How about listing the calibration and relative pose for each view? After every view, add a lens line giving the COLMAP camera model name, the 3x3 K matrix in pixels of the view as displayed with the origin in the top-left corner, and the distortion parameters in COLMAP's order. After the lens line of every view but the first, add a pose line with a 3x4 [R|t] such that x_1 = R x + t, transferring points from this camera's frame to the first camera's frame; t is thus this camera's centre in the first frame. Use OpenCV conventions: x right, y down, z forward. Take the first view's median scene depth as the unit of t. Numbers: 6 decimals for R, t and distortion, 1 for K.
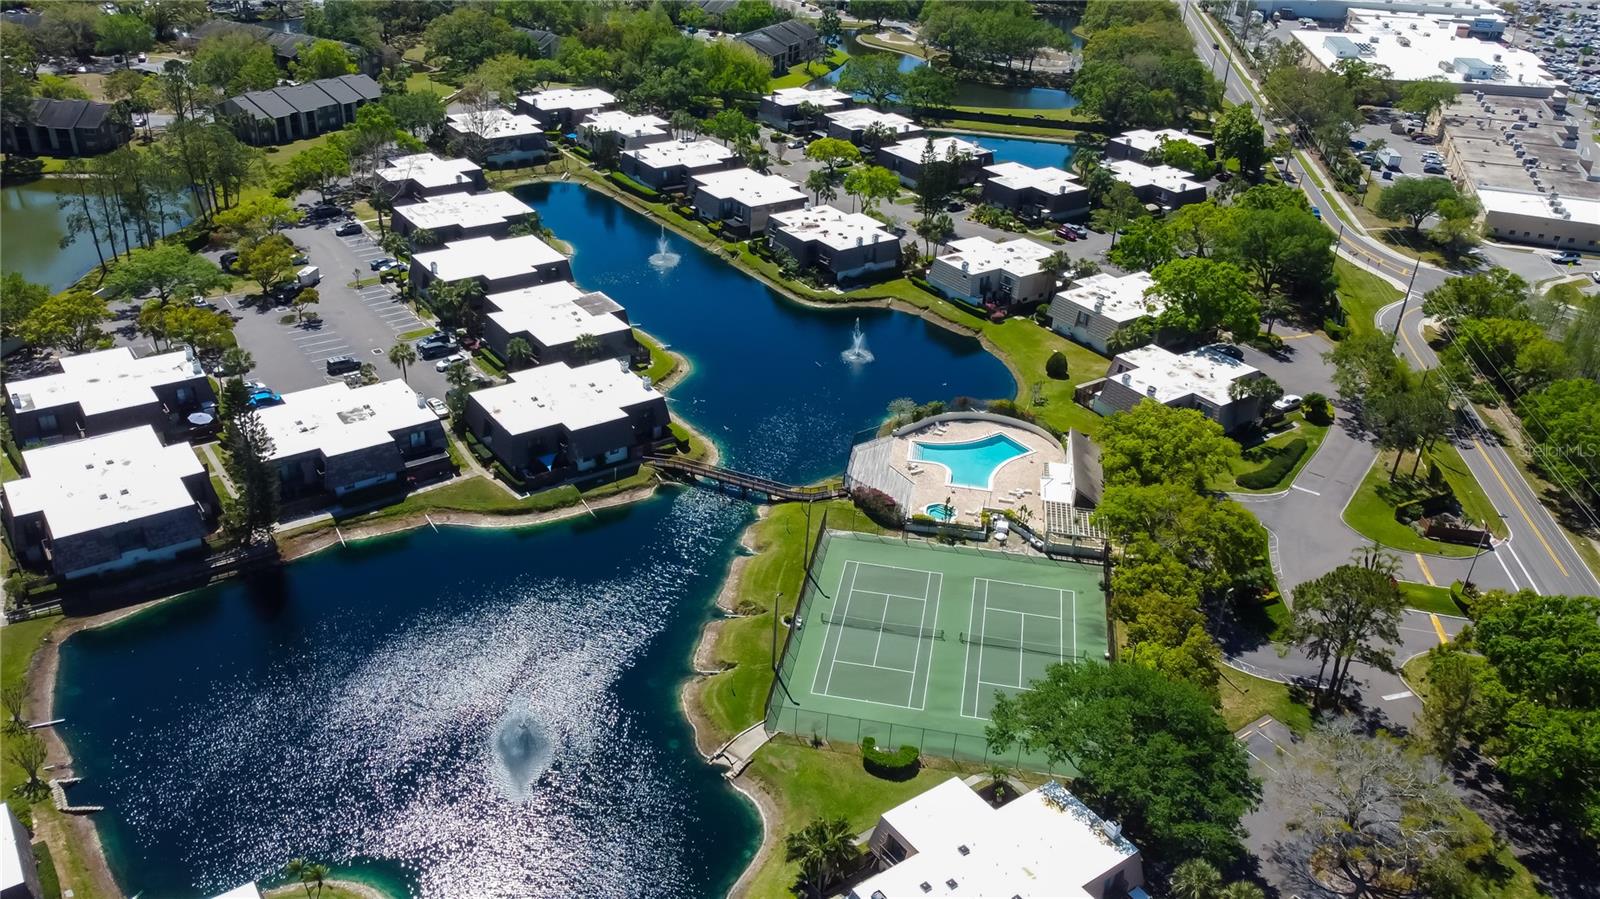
lens RADIAL K [[1326.0, 0, 800.0], [0, 1326.0, 449.5], [0, 0, 1]] dist [-0.001404, 0.007322]
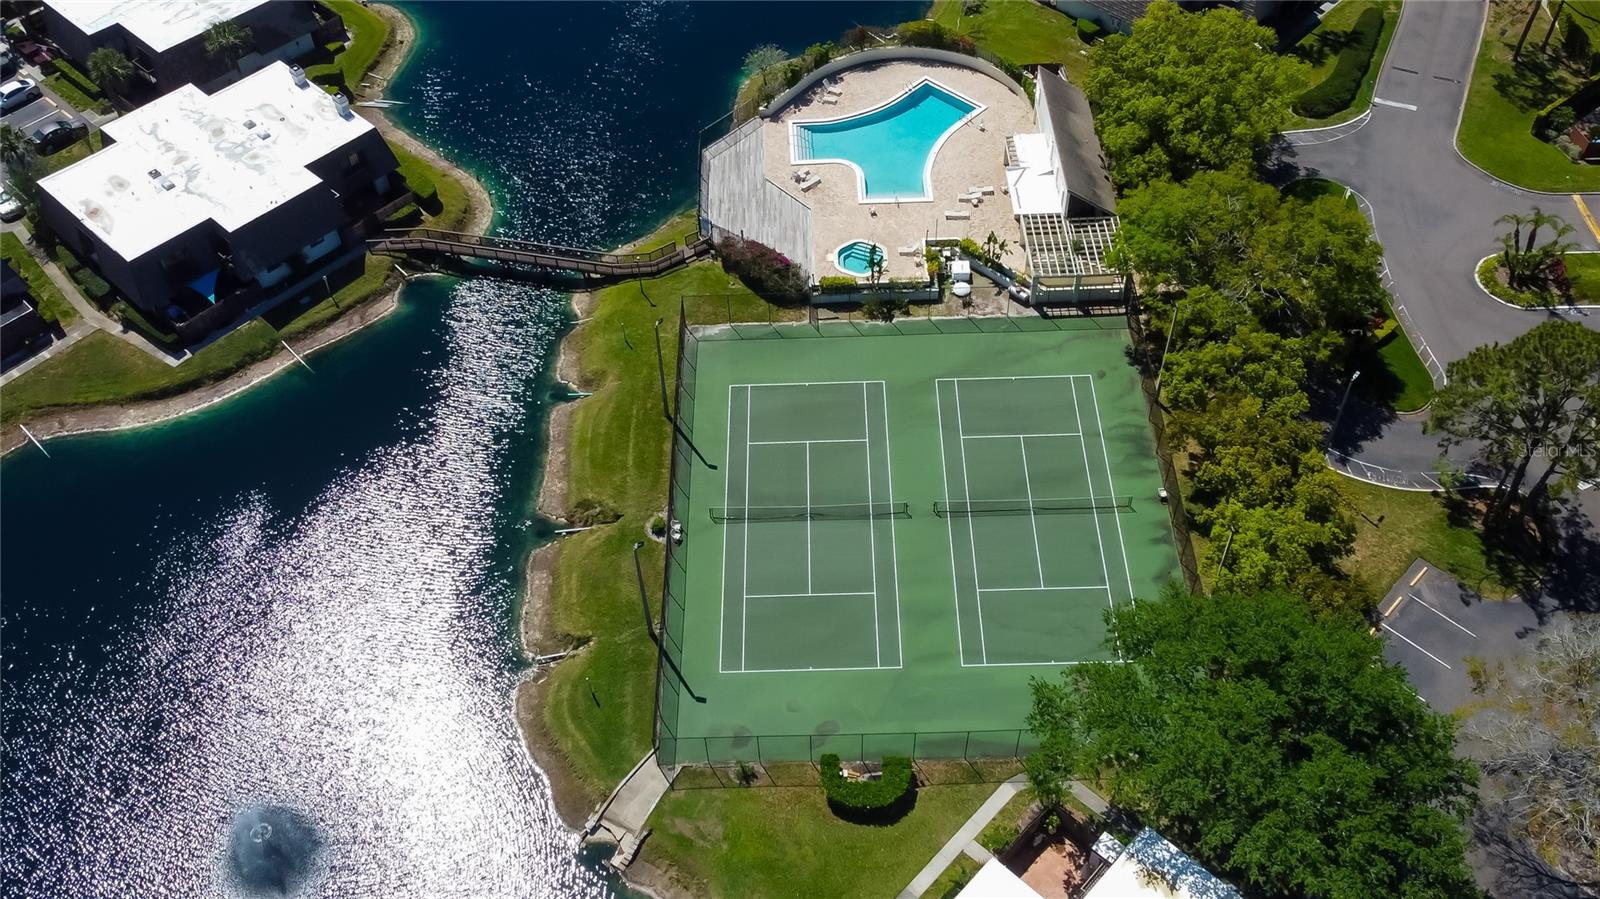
lens RADIAL K [[1477.7, 0, 840.1], [0, 1477.7, 505.5], [0, 0, 1]] dist [-0.005192, 0.049744]
pose [[0.978767, -0.190443, 0.075811, 0.021336], [0.147847, 0.912081, 0.382425, -0.118654], [-0.141975, -0.363096, 0.920871, 0.319926]]
